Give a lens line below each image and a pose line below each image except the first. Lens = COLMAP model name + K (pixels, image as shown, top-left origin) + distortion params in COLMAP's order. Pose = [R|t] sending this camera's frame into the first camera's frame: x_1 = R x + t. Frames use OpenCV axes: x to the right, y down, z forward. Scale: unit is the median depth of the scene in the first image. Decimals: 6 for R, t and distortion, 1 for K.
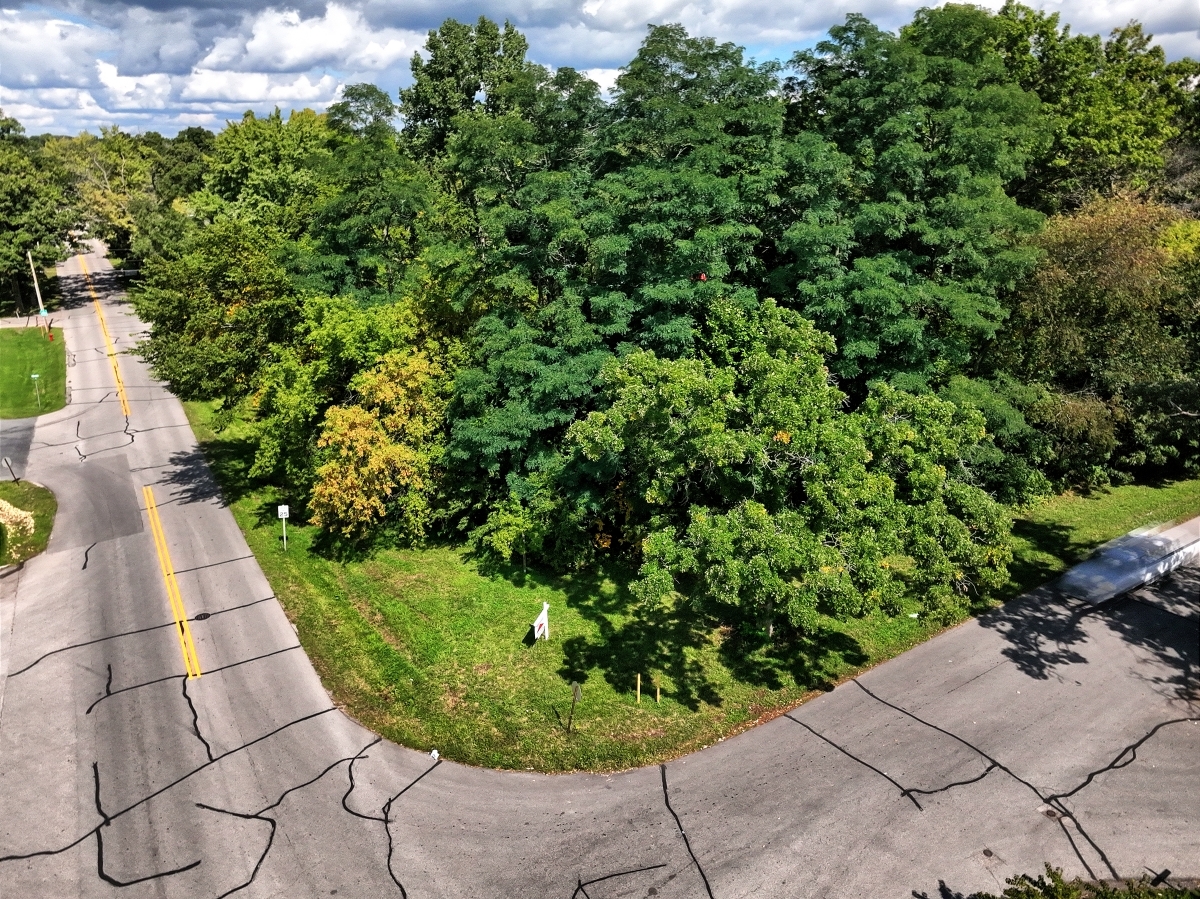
lens RADIAL K [[833.4, 0, 602.1], [0, 833.4, 453.9], [0, 0, 1]] dist [-0.001618, 0.023526]
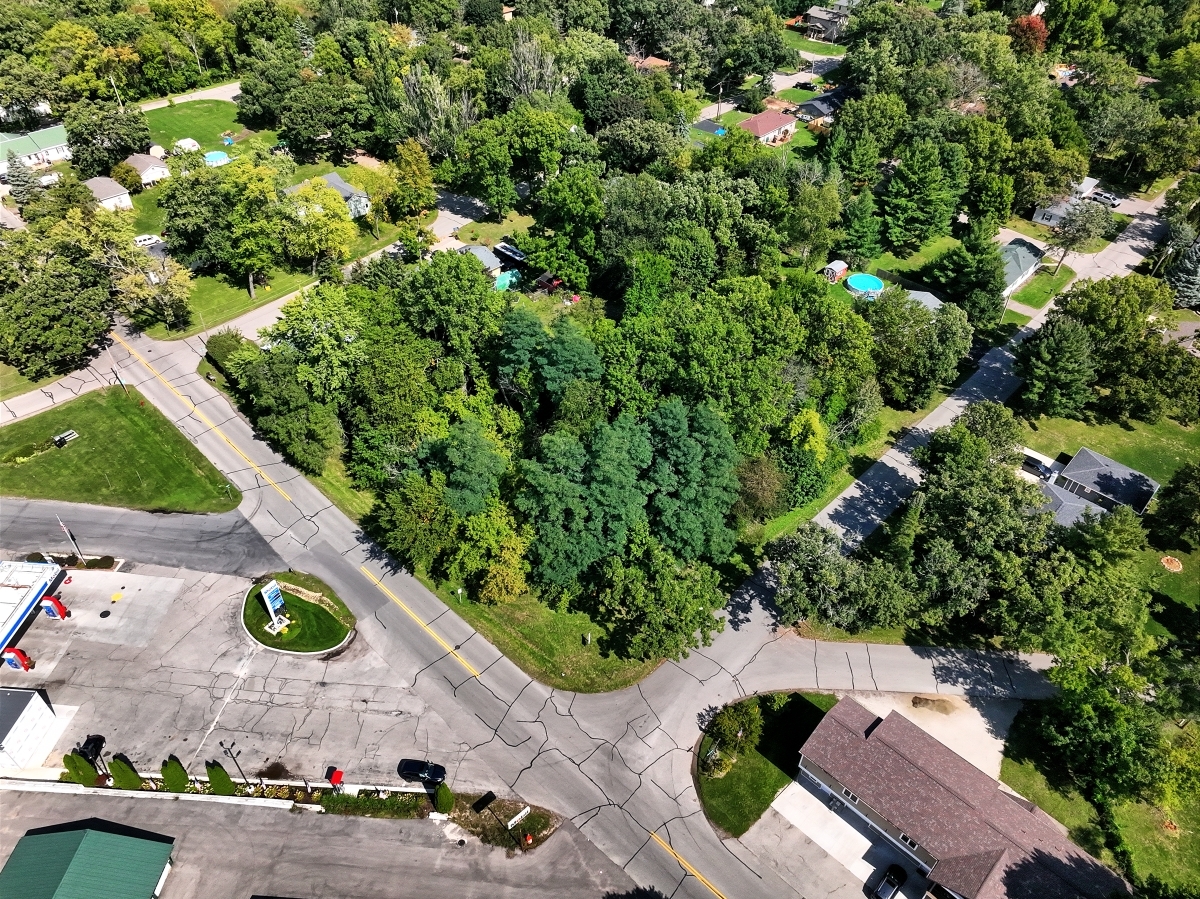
lens RADIAL K [[833.4, 0, 608.9], [0, 833.4, 448.0], [0, 0, 1]] dist [-0.001618, 0.023526]
pose [[0.966304, -0.150325, 0.208947, -0.521225], [0.062362, 0.924287, 0.376569, -1.554141], [-0.249735, -0.350850, 0.902517, -1.504165]]
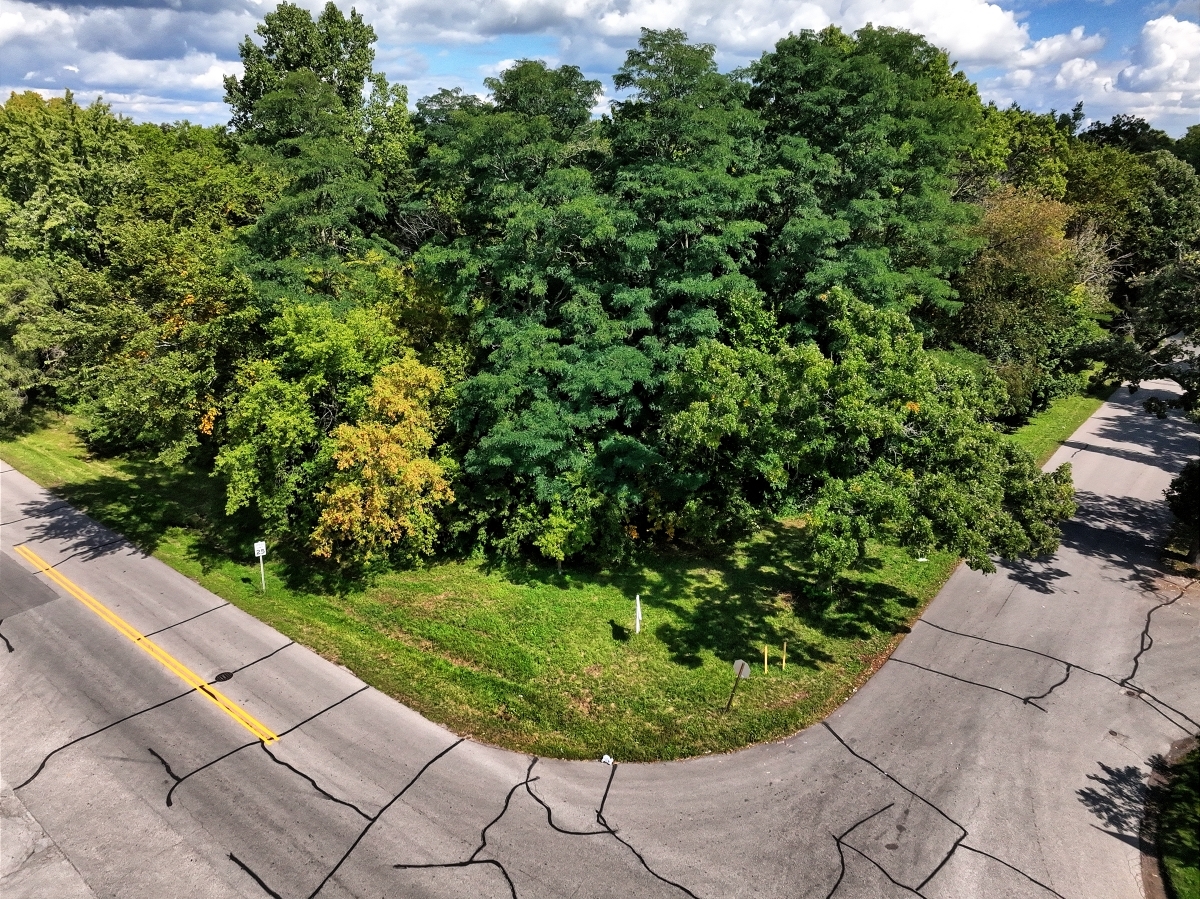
lens RADIAL K [[833.4, 0, 600.9], [0, 833.4, 450.4], [0, 0, 1]] dist [-0.001618, 0.023526]
pose [[0.943682, -0.097045, 0.316301, -0.397872], [0.098542, 0.995069, 0.011300, -0.012145], [-0.315838, 0.020505, 0.948592, 0.050828]]
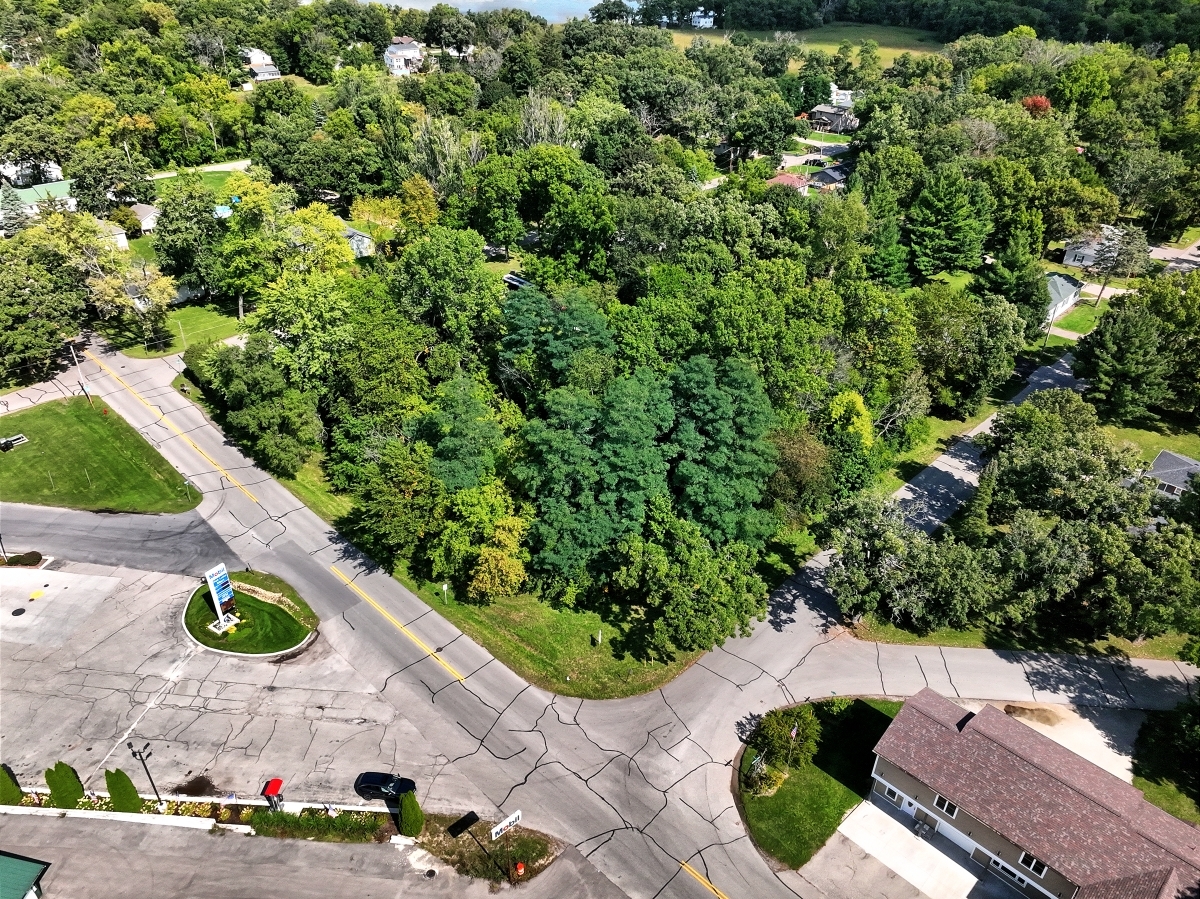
lens RADIAL K [[833.4, 0, 608.3], [0, 833.4, 451.8], [0, 0, 1]] dist [-0.001618, 0.023526]
pose [[0.968683, -0.113290, 0.220949, -0.523458], [0.064055, 0.973744, 0.218450, -0.867218], [-0.239896, -0.197456, 0.950506, -1.257070]]
